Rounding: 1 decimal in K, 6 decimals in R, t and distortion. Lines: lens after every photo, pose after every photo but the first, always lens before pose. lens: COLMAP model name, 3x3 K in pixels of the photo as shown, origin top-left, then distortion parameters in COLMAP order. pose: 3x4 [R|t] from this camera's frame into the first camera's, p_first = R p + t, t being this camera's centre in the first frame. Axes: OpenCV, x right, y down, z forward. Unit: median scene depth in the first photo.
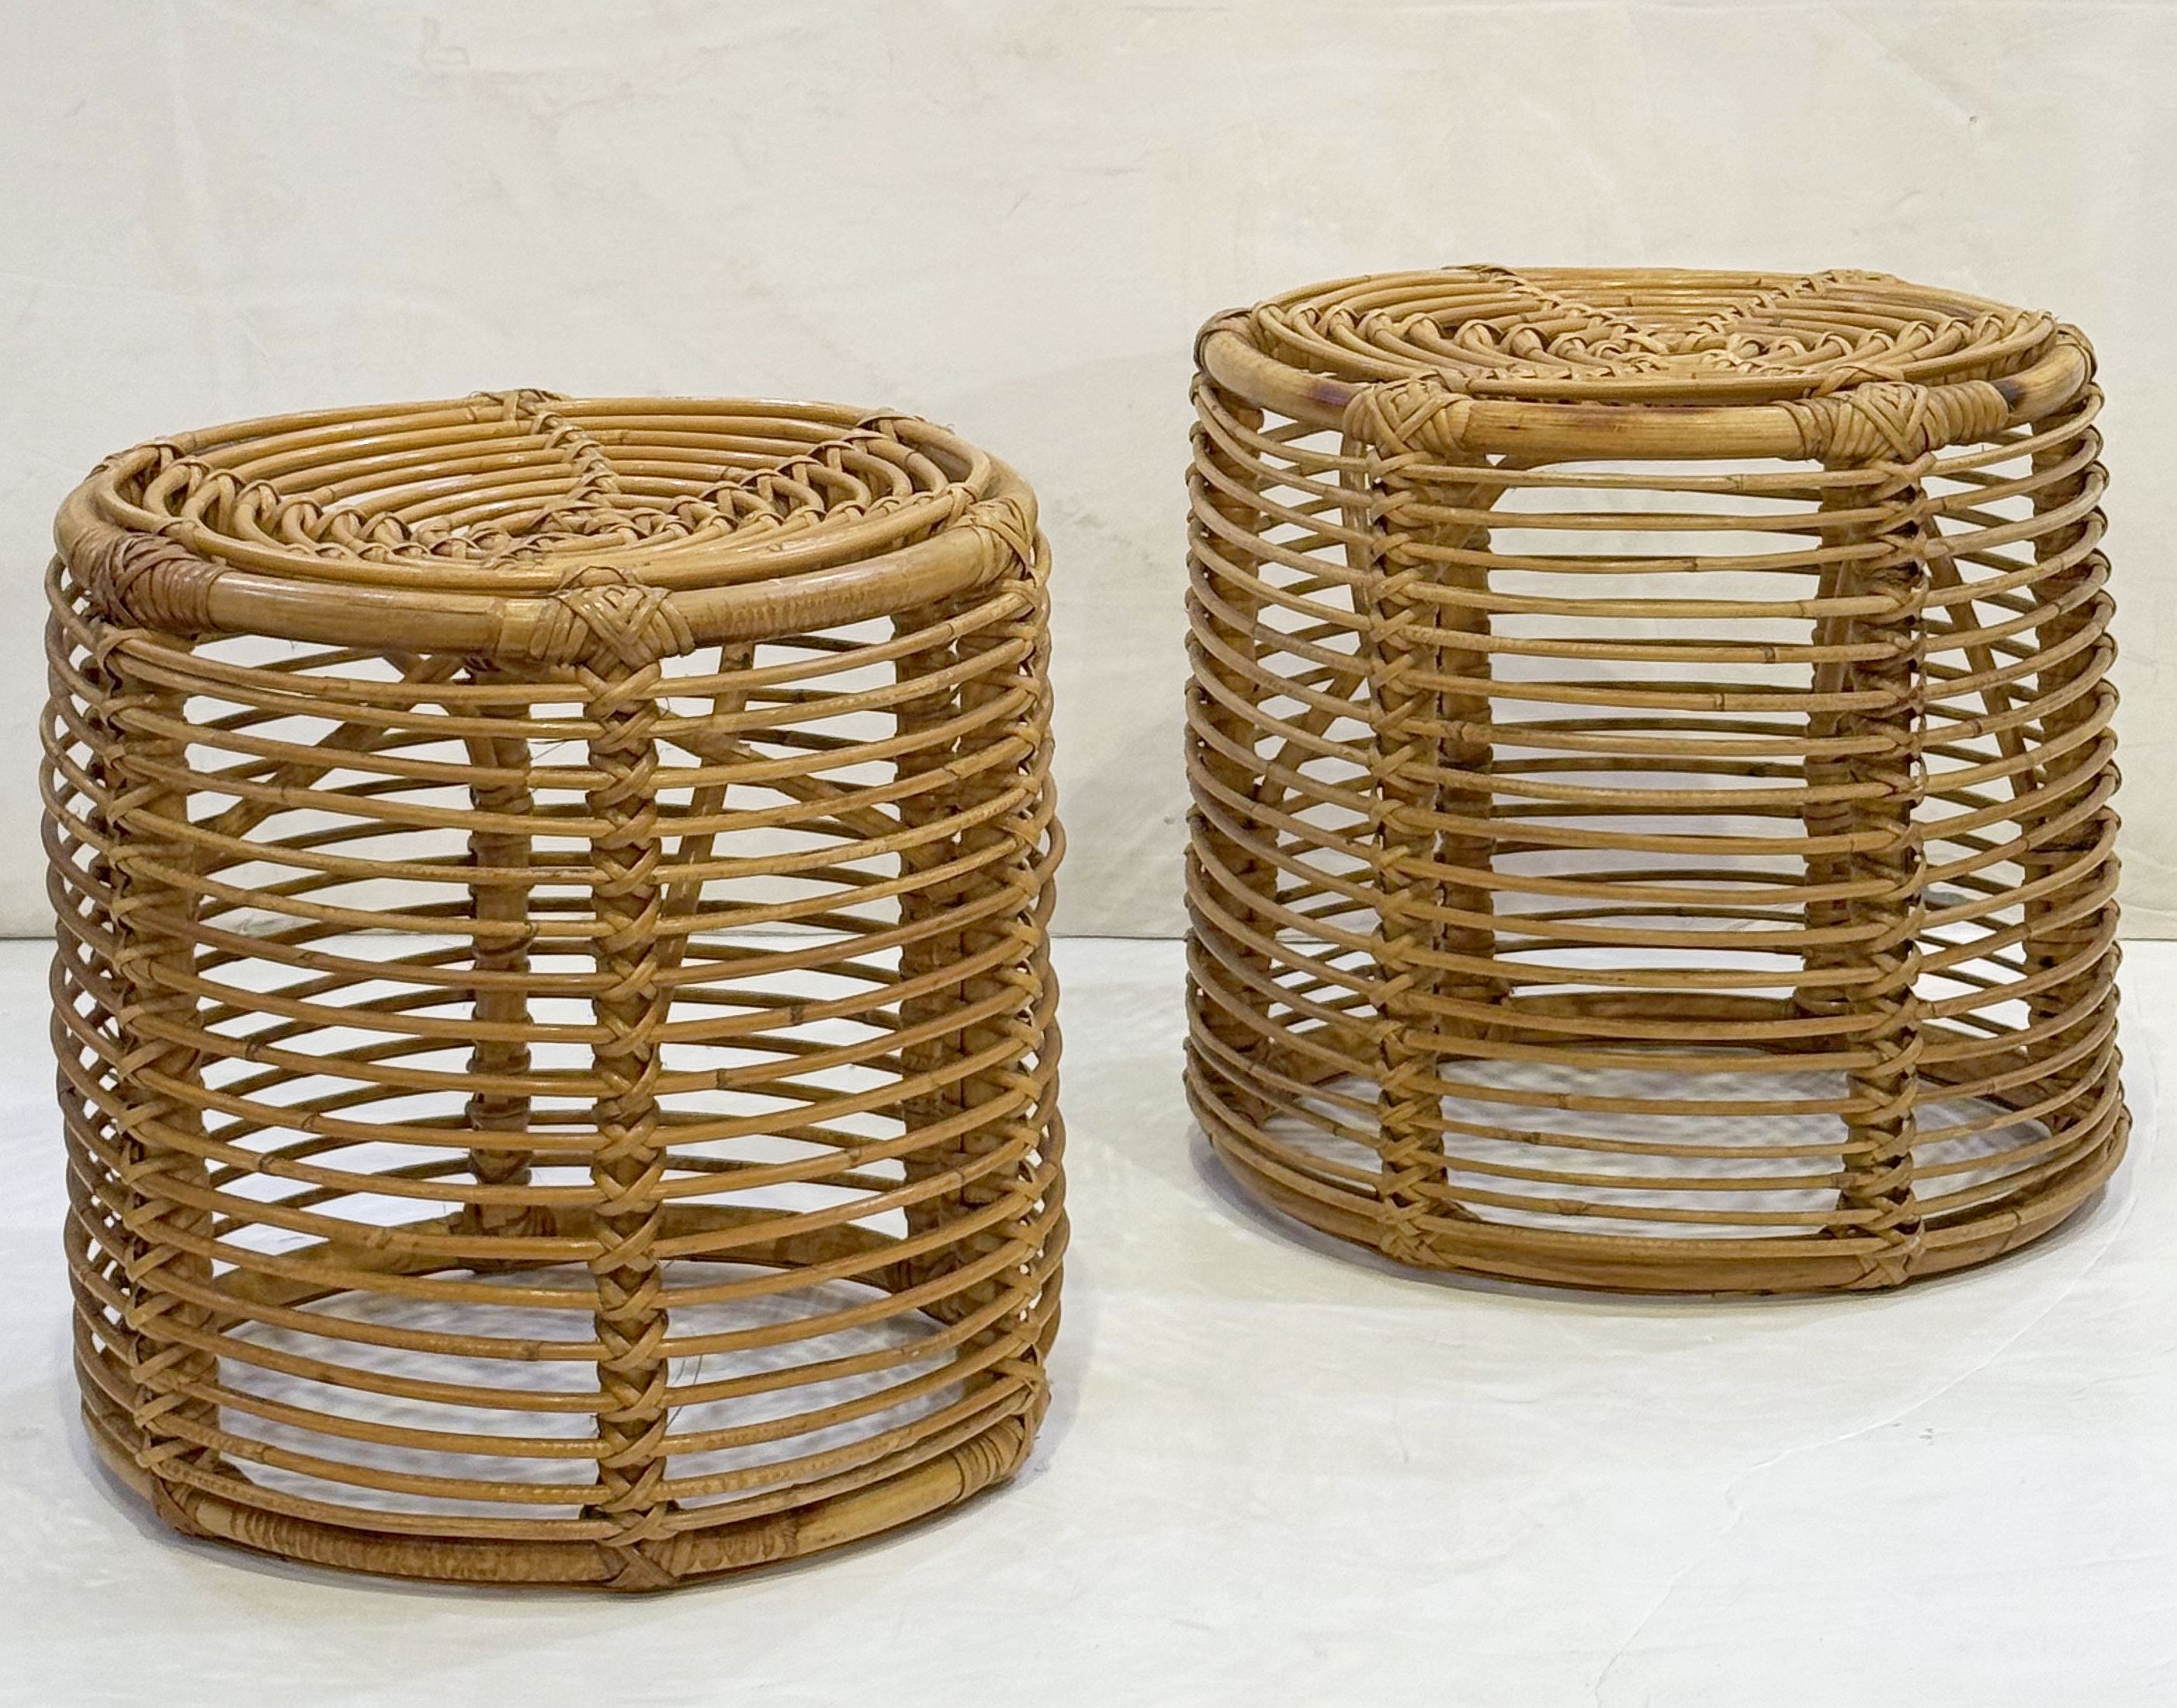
lens RADIAL K [[4231.1, 0, 1099.6], [0, 4231.1, 851.5], [0, 0, 1]] dist [0.030400, 0.000000]
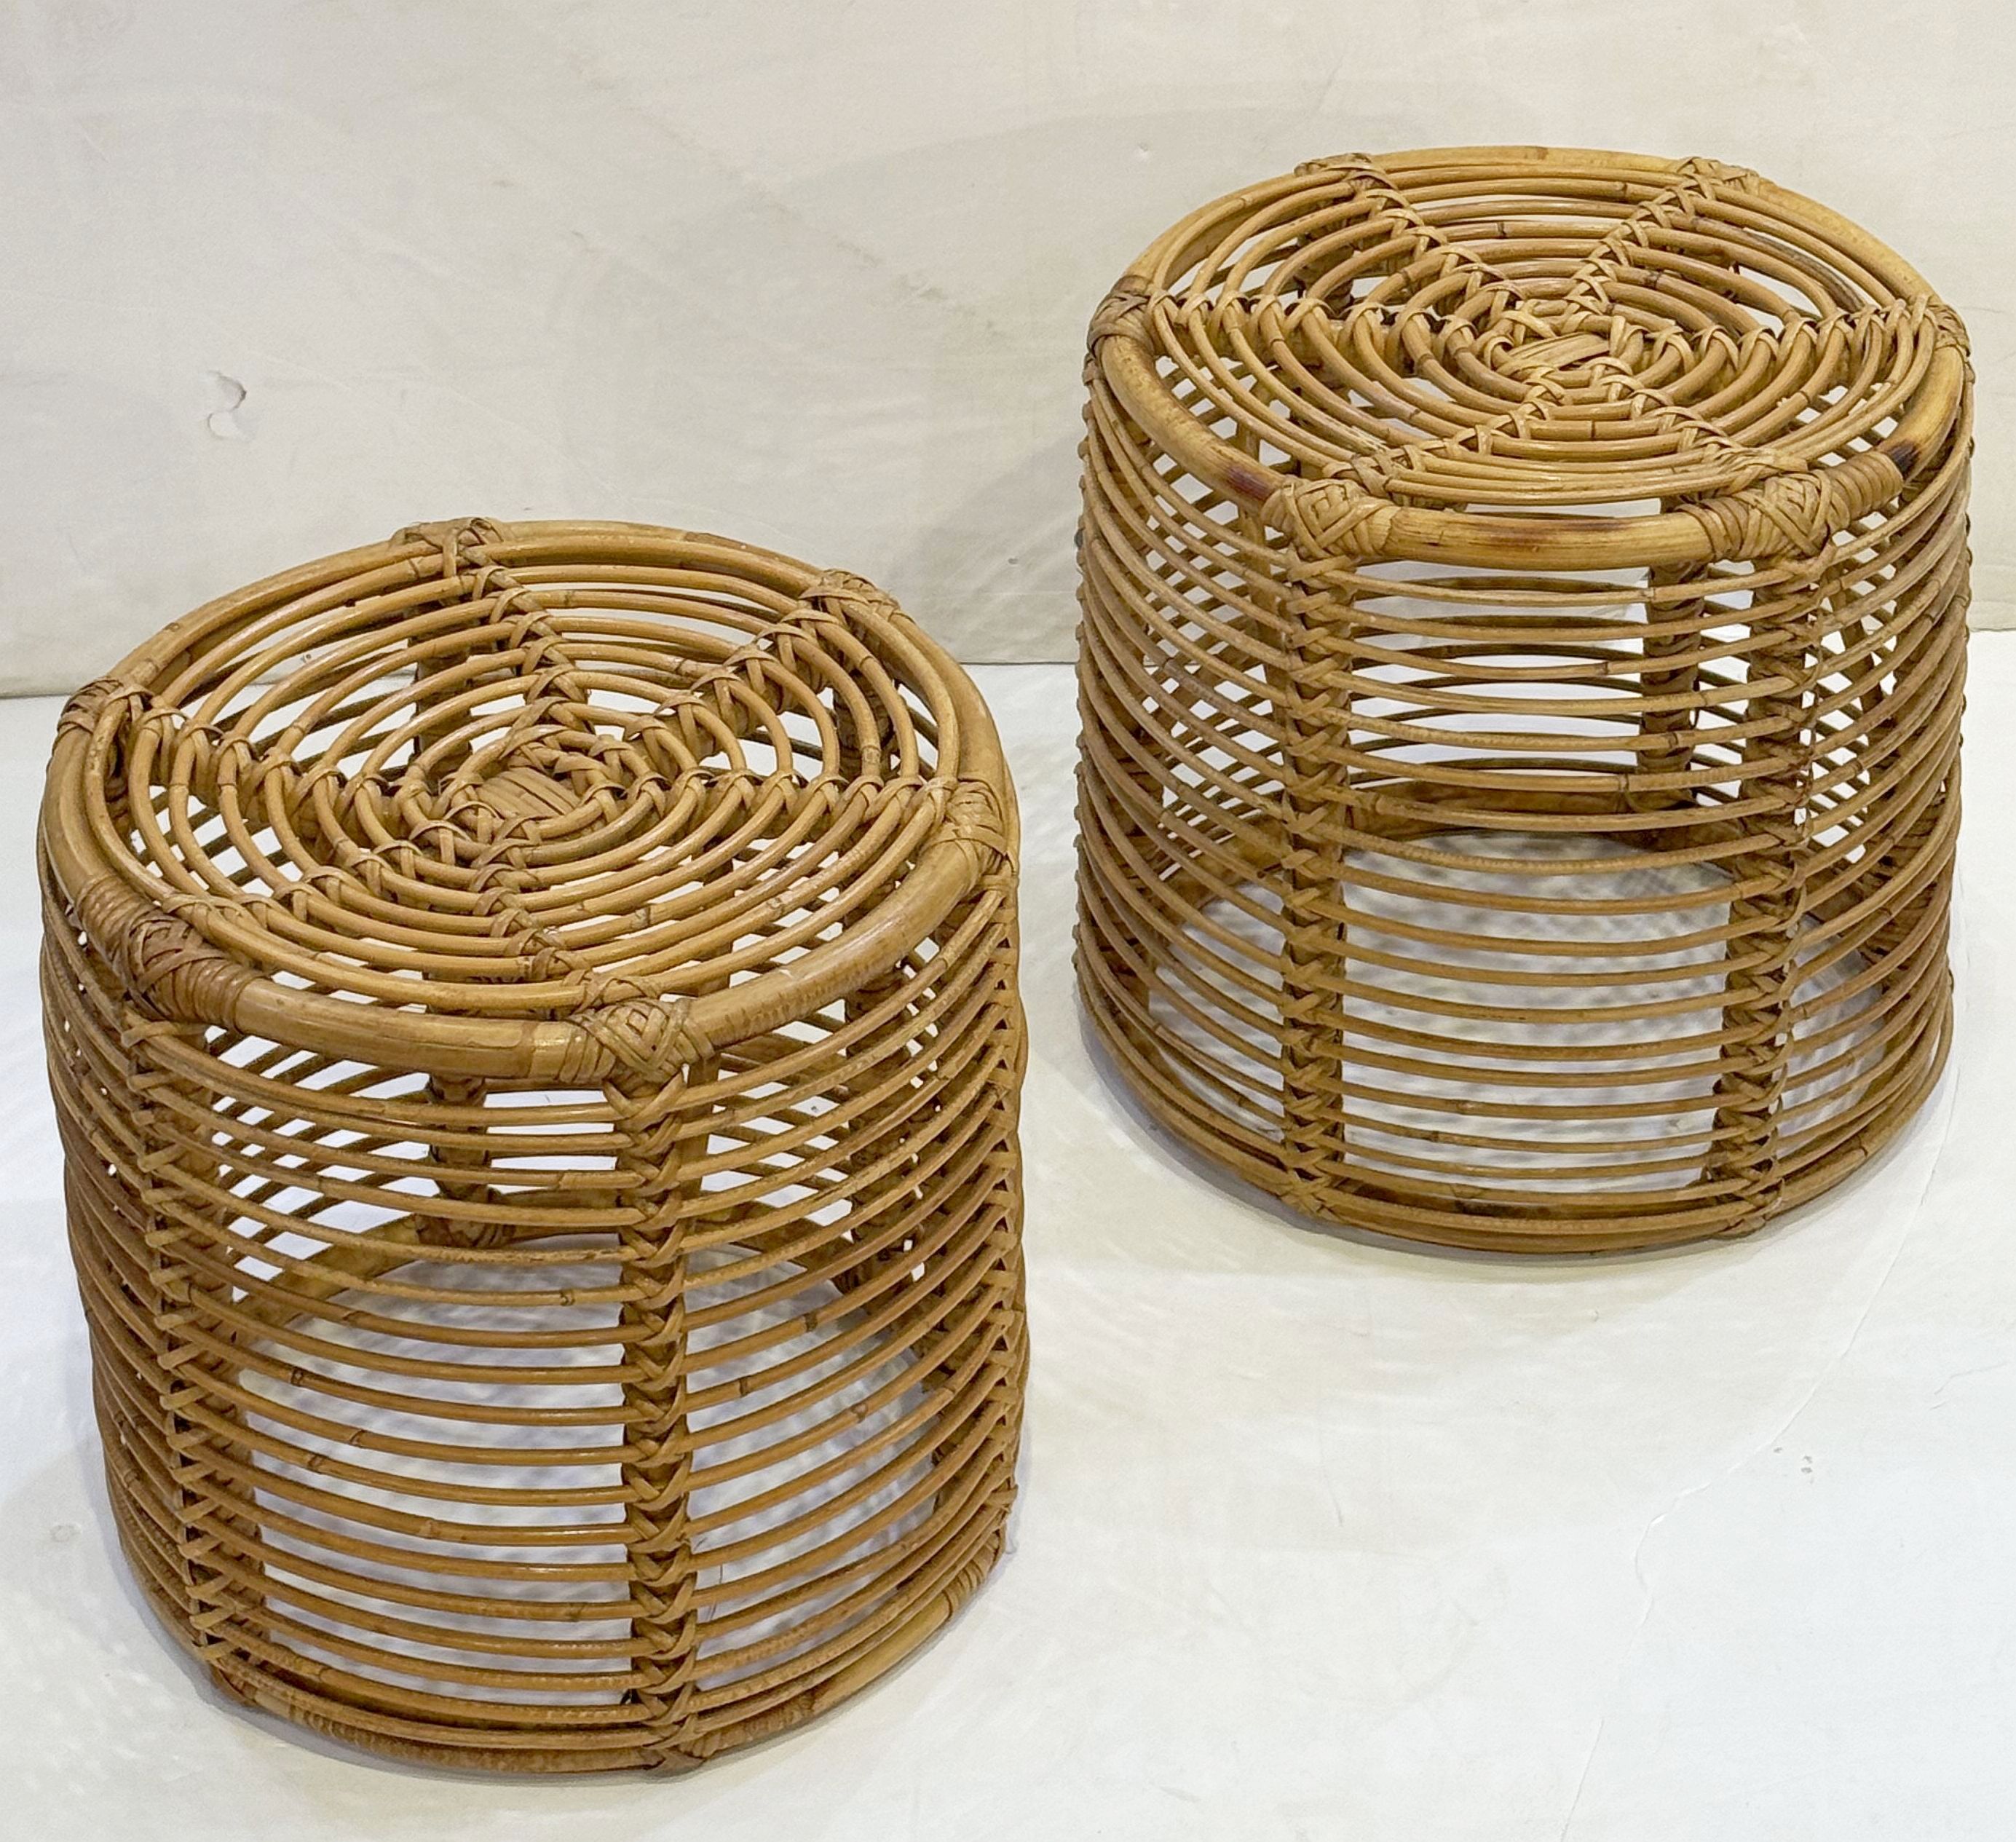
lens RADIAL K [[3951.3, 0, 996.3], [0, 3951.3, 923.4], [0, 0, 1]] dist [0.020745, 0.000000]
pose [[0.997958, -0.038148, 0.051235, -0.059114], [0.022861, 0.962256, 0.271183, -0.266789], [-0.059646, -0.269457, 0.961163, 0.058581]]
